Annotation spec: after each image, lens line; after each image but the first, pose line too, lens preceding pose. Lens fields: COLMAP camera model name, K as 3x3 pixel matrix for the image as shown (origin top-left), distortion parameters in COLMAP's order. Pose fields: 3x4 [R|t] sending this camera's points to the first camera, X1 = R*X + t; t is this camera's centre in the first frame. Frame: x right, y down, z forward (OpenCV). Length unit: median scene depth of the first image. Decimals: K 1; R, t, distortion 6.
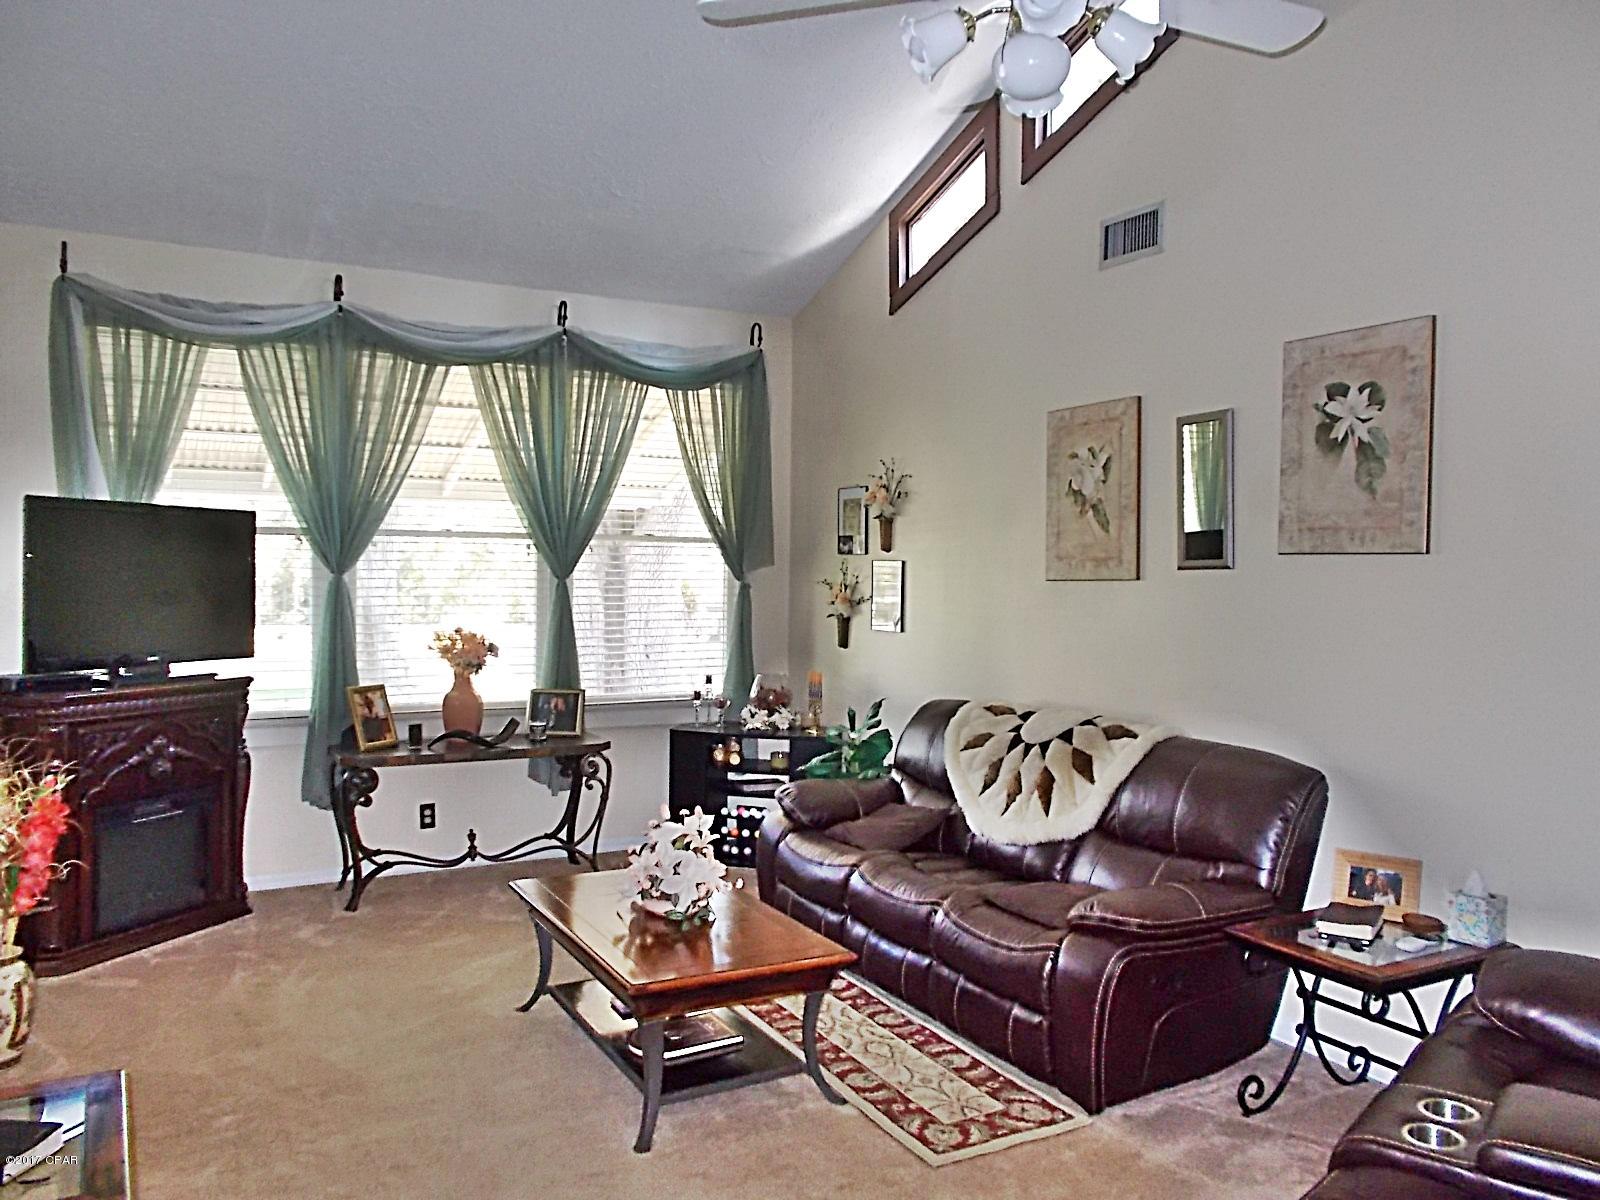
lens RADIAL K [[1227.6, 0, 799.2], [0, 1227.6, 604.0], [0, 0, 1]] dist [0.028962, -0.035001]
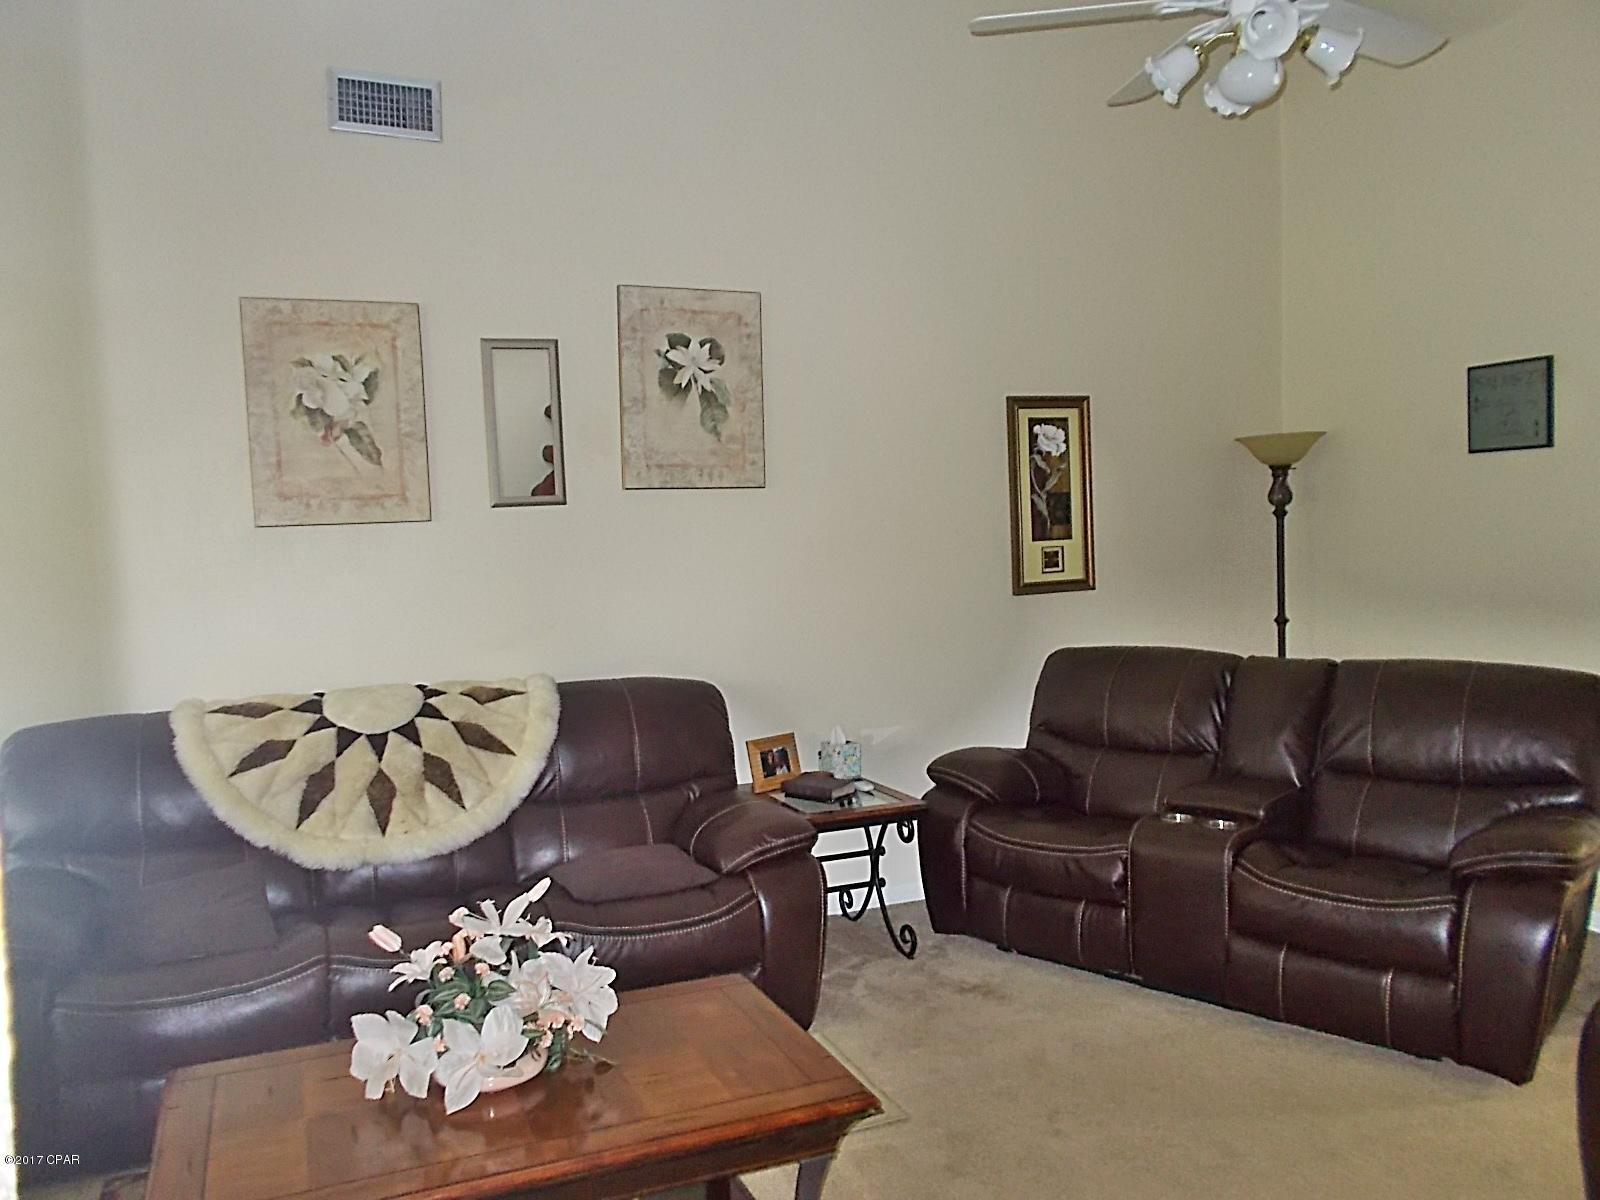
lens RADIAL K [[1227.6, 0, 797.3], [0, 1227.6, 591.3], [0, 0, 1]] dist [0.028962, -0.035001]
pose [[0.090241, -0.066825, 0.993675, -0.653265], [0.056911, 0.996462, 0.061844, -0.010848], [-0.994293, 0.050970, 0.093725, 0.786511]]
